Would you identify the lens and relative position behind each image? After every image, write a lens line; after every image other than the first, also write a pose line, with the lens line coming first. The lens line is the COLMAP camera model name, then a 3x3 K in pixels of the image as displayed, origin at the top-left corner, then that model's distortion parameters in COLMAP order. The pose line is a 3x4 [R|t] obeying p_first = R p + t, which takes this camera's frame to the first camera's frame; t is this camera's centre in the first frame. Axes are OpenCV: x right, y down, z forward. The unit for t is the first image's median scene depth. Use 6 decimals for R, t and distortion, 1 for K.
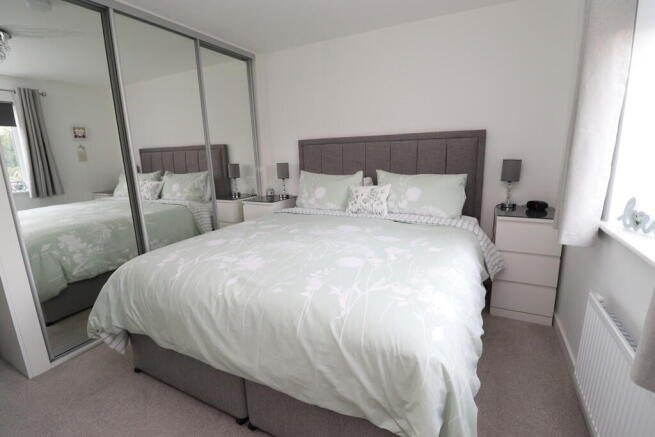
lens RADIAL K [[308.1, 0, 332.2], [0, 308.1, 218.7], [0, 0, 1]] dist [0.003210, -0.002544]
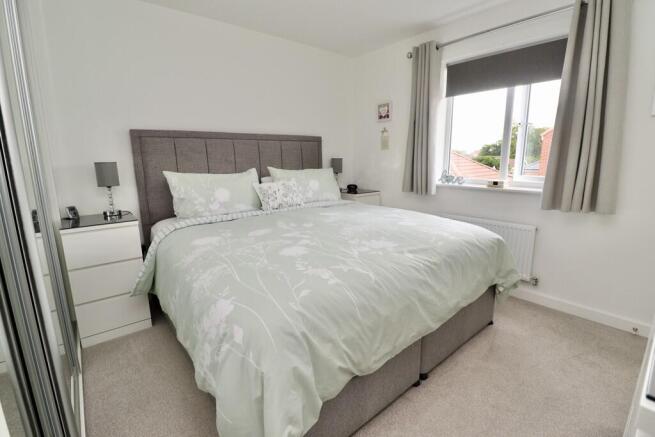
lens RADIAL K [[308.1, 0, 333.2], [0, 308.1, 218.7], [0, 0, 1]] dist [0.003210, -0.002544]
pose [[0.377639, -0.171160, 0.909996, -0.805855], [0.184168, 0.977016, 0.107338, -0.061789], [-0.907453, 0.127057, 0.400481, 0.422477]]
